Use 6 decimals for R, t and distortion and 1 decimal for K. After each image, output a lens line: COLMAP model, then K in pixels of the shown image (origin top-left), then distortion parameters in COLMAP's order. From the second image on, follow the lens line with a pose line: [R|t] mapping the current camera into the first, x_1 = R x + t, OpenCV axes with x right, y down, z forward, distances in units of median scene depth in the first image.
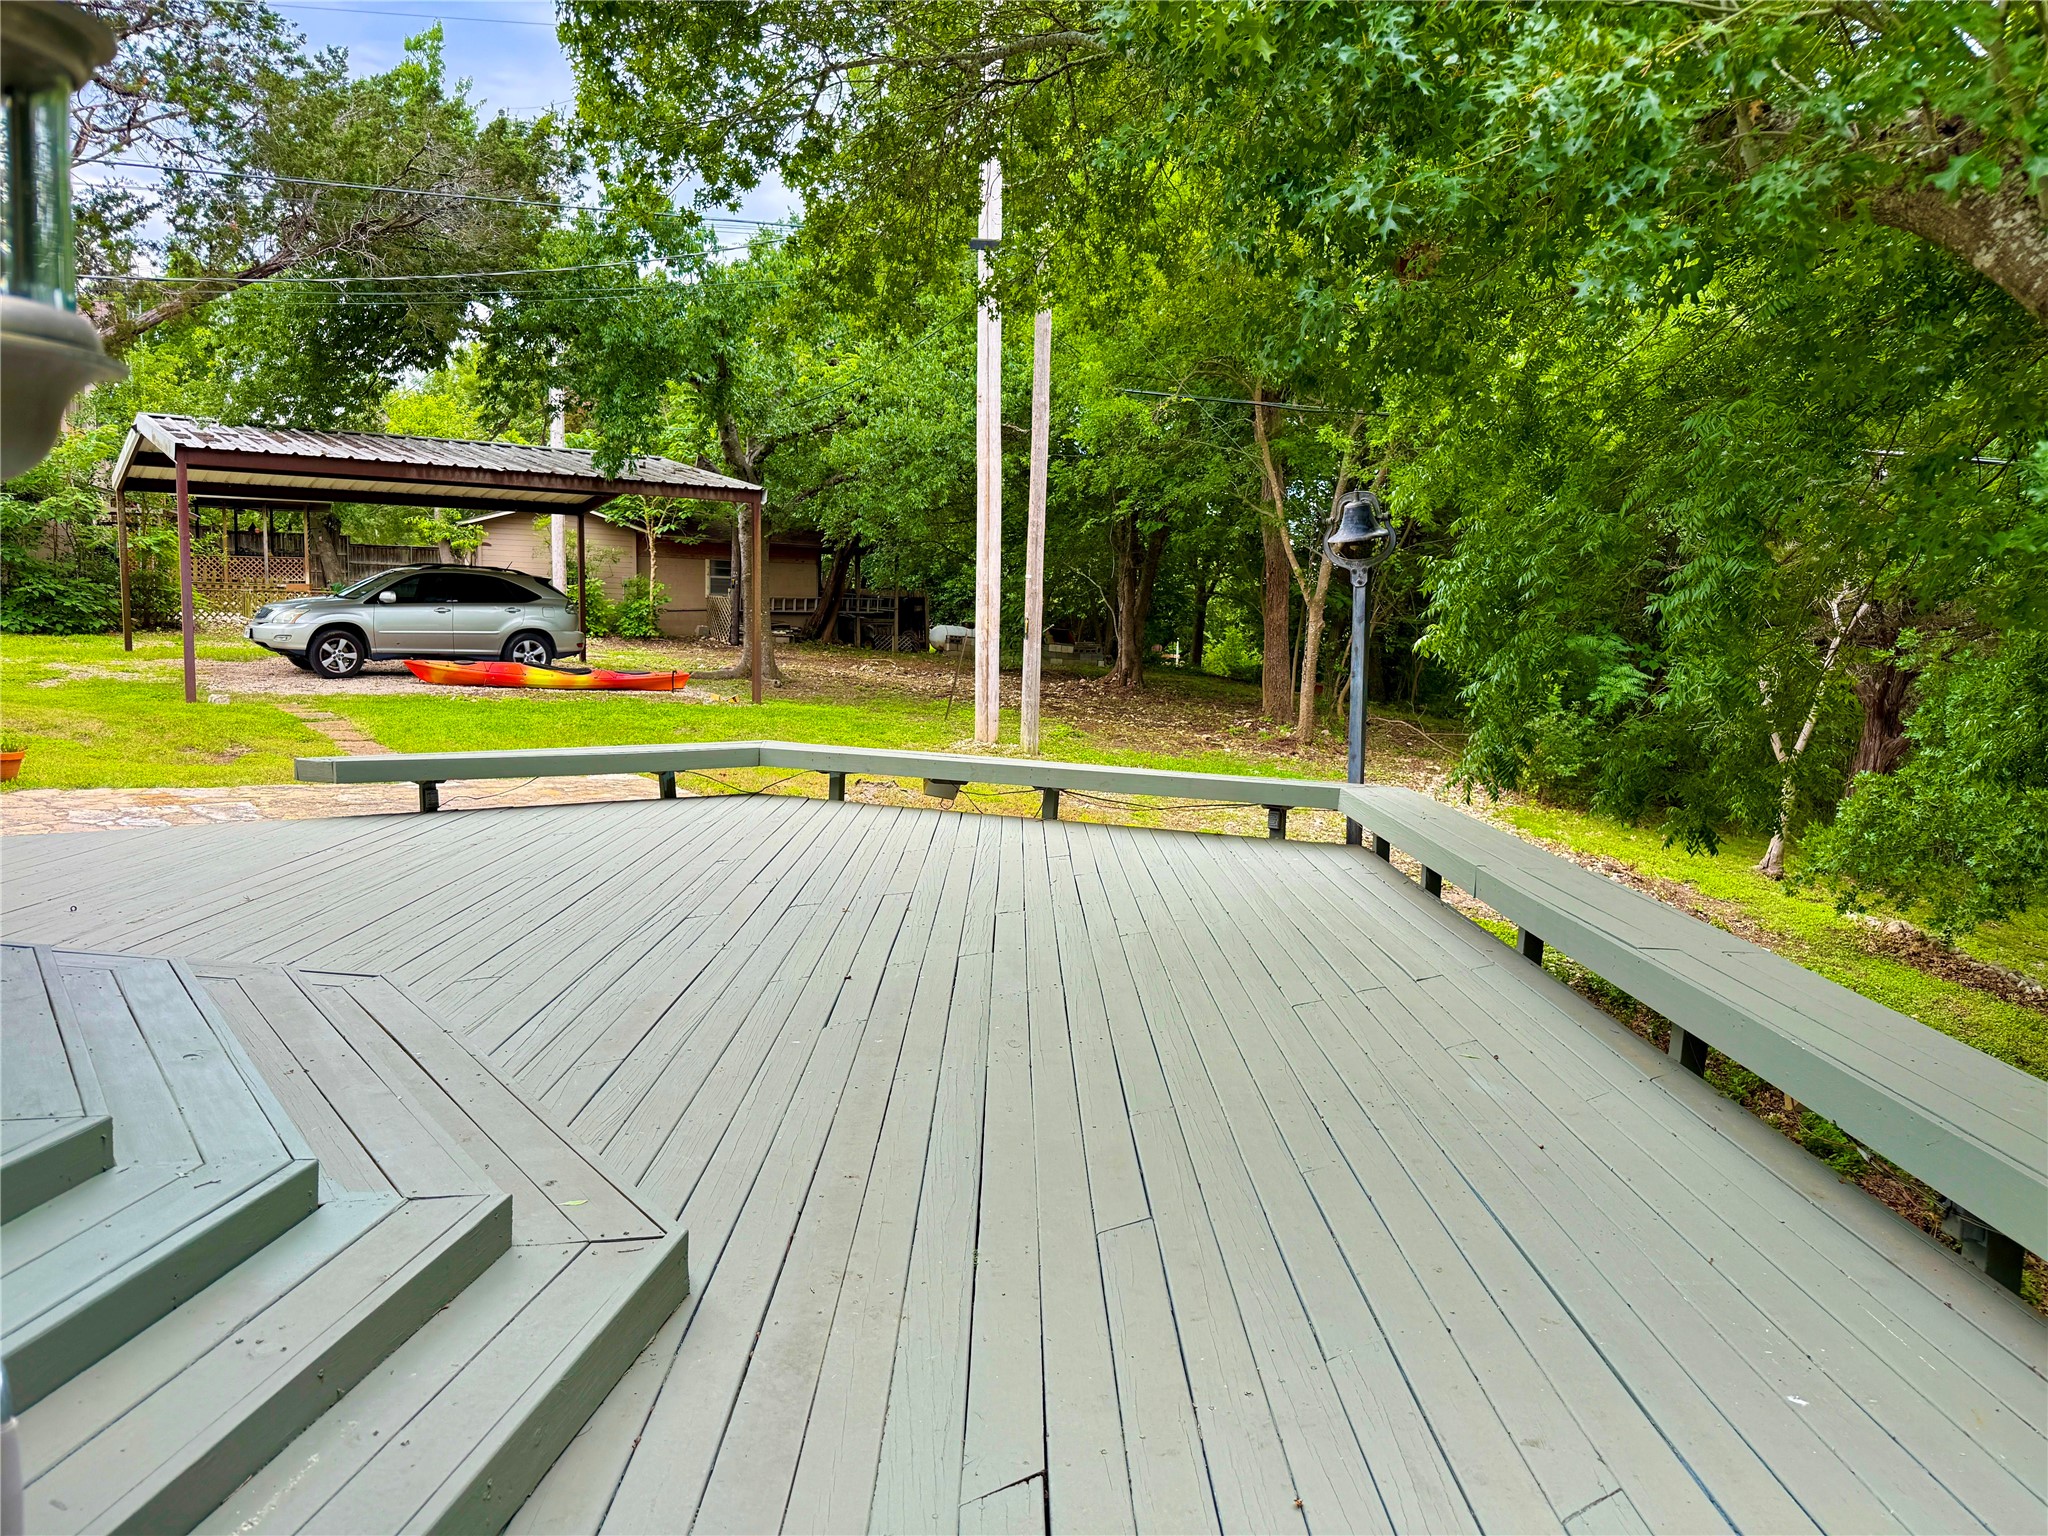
lens RADIAL K [[1445.2, 0, 1025.6], [0, 1445.2, 799.1], [0, 0, 1]] dist [0.029325, -0.004923]
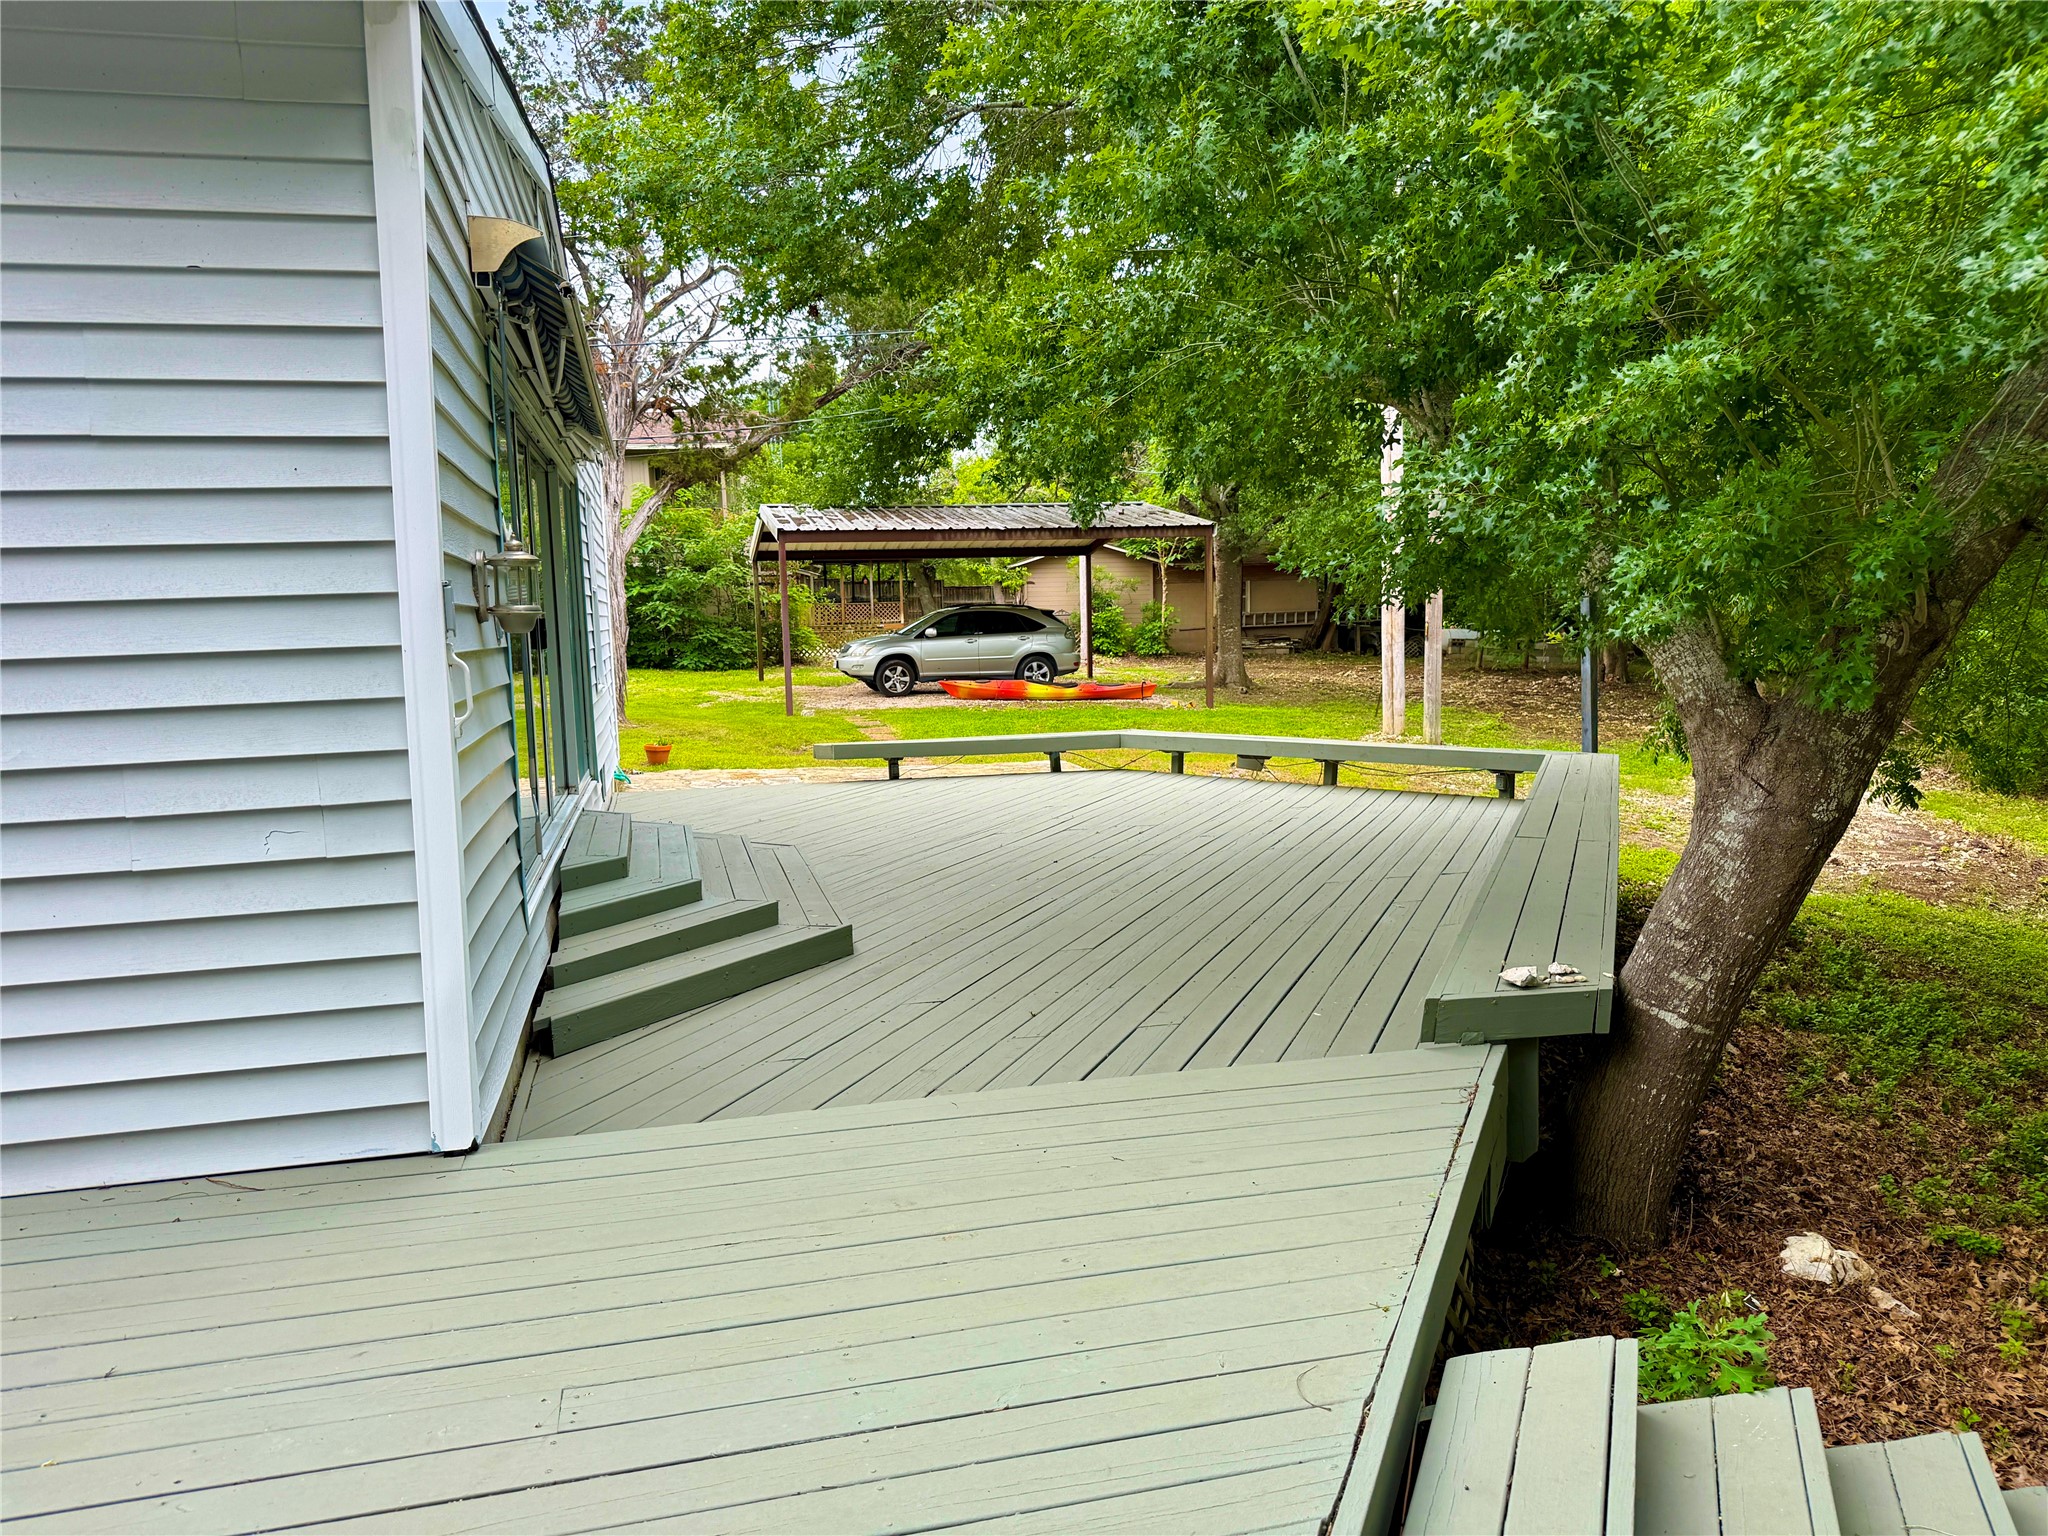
lens RADIAL K [[1439.4, 0, 1024.0], [0, 1439.4, 768.0], [0, 0, 1]] dist [0.321412, -0.001286]
pose [[0.922146, -0.009471, -0.386727, 0.129497], [-0.002271, 0.999551, -0.029894, 0.018676], [0.386836, 0.028445, 0.921710, -0.141103]]
